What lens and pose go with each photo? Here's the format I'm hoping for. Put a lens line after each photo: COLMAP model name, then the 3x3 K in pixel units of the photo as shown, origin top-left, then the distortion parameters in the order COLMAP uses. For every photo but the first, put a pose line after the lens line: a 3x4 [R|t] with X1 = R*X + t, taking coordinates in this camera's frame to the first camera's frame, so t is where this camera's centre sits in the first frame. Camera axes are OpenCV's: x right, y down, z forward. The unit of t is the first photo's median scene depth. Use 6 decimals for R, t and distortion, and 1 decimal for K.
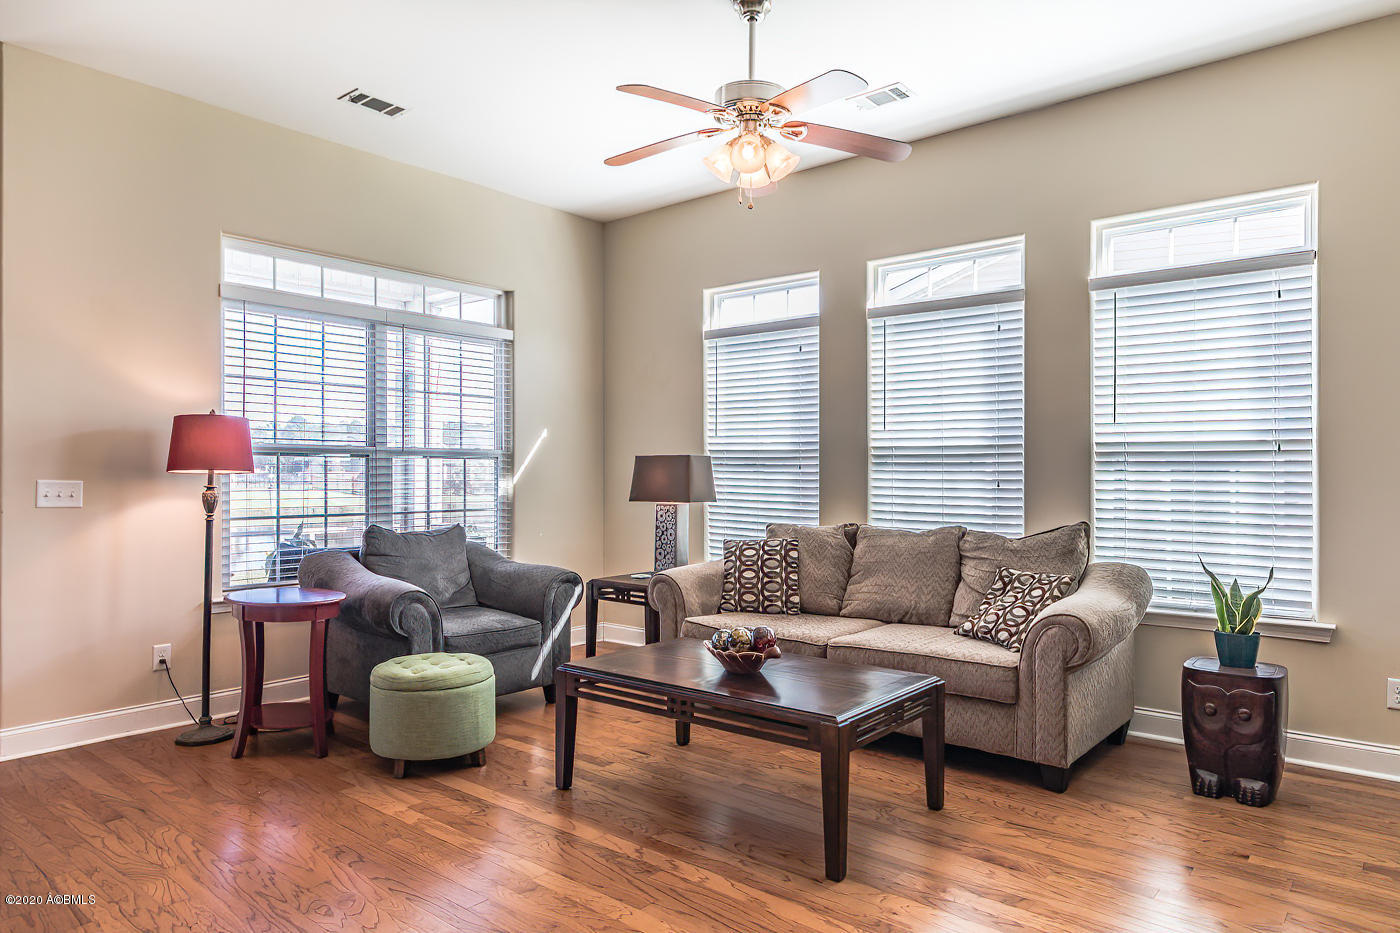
lens RADIAL K [[846.7, 0, 763.2], [0, 846.7, 474.5], [0, 0, 1]] dist [0.008875, 0.000101]
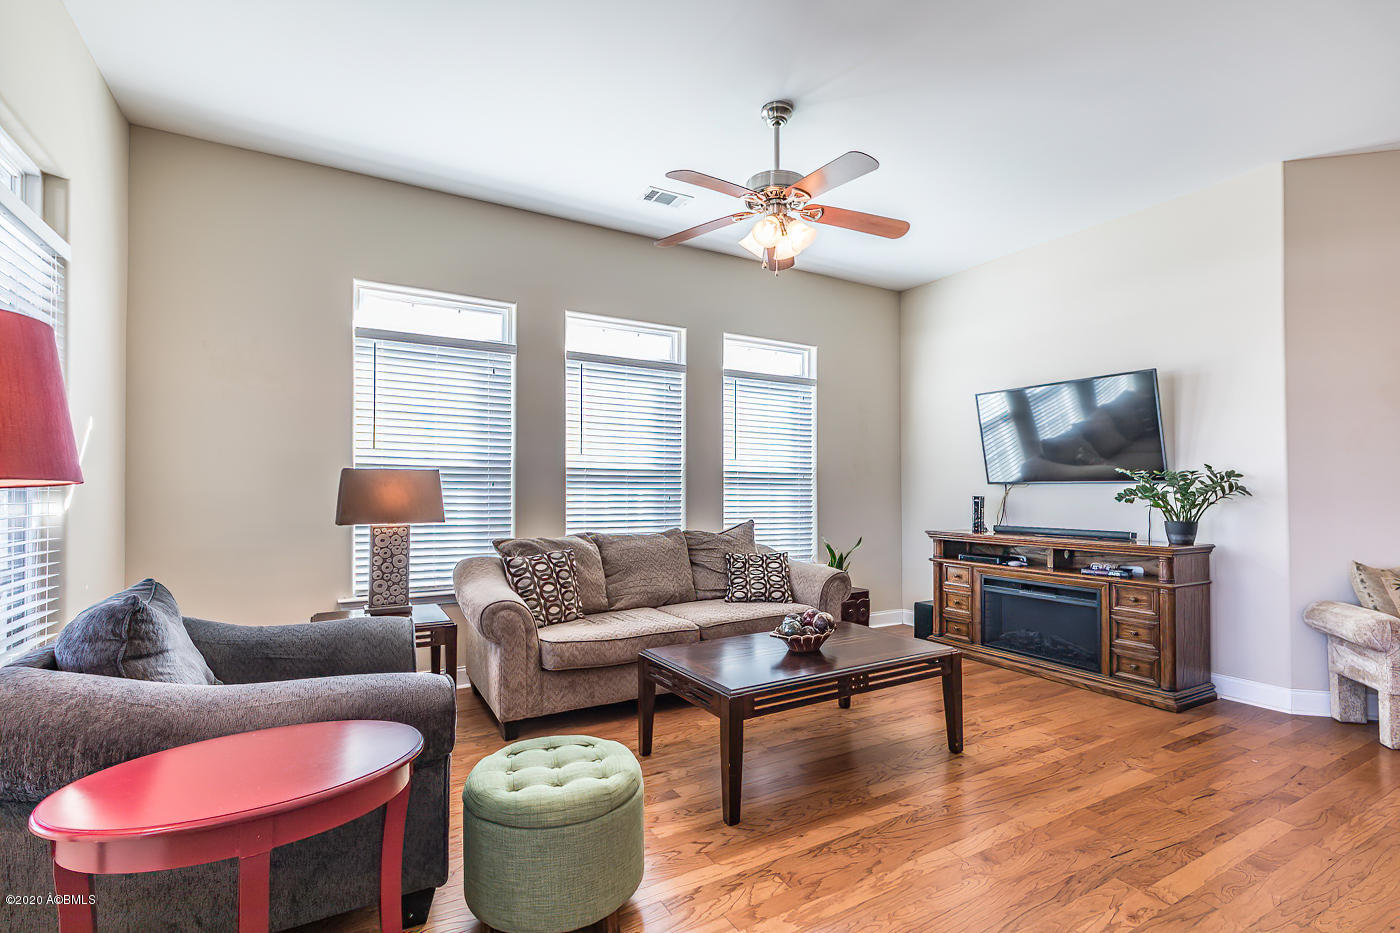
lens RADIAL K [[637.4, 0, 694.6], [0, 637.4, 484.3], [0, 0, 1]] dist [0.005032, -0.001114]
pose [[0.377918, 0.006773, 0.925814, -0.761952], [-0.000448, 0.999974, -0.007133, -0.003846], [-0.925839, 0.002281, 0.377912, 0.613051]]
